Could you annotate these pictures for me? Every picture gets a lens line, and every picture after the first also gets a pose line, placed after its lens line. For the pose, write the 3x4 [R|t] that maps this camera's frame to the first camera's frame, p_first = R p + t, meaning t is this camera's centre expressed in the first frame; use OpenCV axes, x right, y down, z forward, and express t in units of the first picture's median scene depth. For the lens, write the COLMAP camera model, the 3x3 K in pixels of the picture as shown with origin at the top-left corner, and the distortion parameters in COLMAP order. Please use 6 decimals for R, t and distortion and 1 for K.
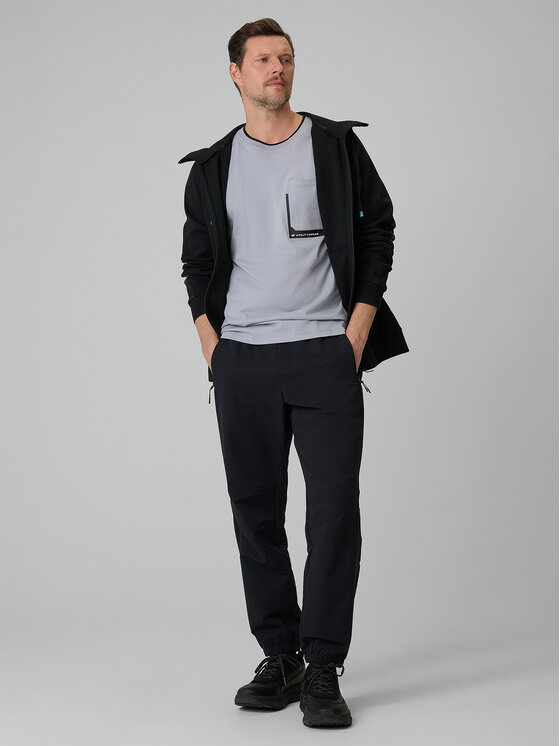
lens RADIAL K [[1003.8, 0, 280.1], [0, 1003.8, 372.8], [0, 0, 1]] dist [-0.017749, 0.000000]
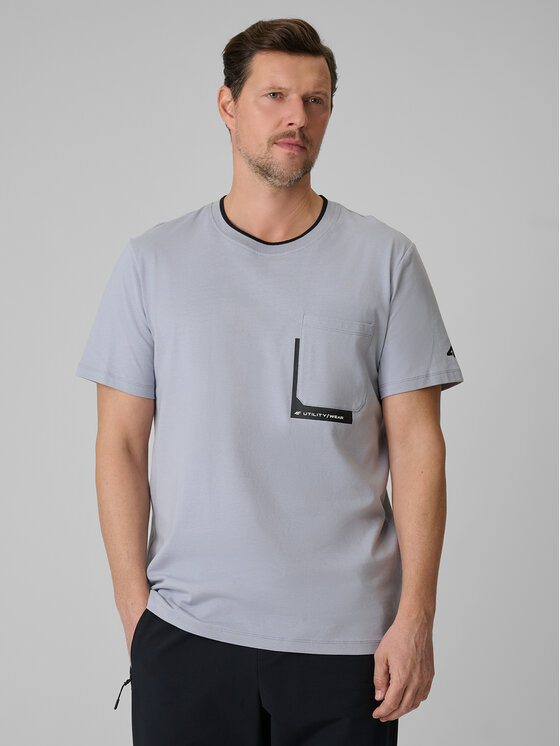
lens RADIAL K [[1202.3, 0, 261.9], [0, 1202.3, 355.0], [0, 0, 1]] dist [0.044181, 0.000000]
pose [[0.989464, 0.142418, 0.026045, -0.022046], [-0.136570, 0.977845, -0.158644, -0.058684], [-0.048062, 0.153415, 0.986992, 0.347182]]
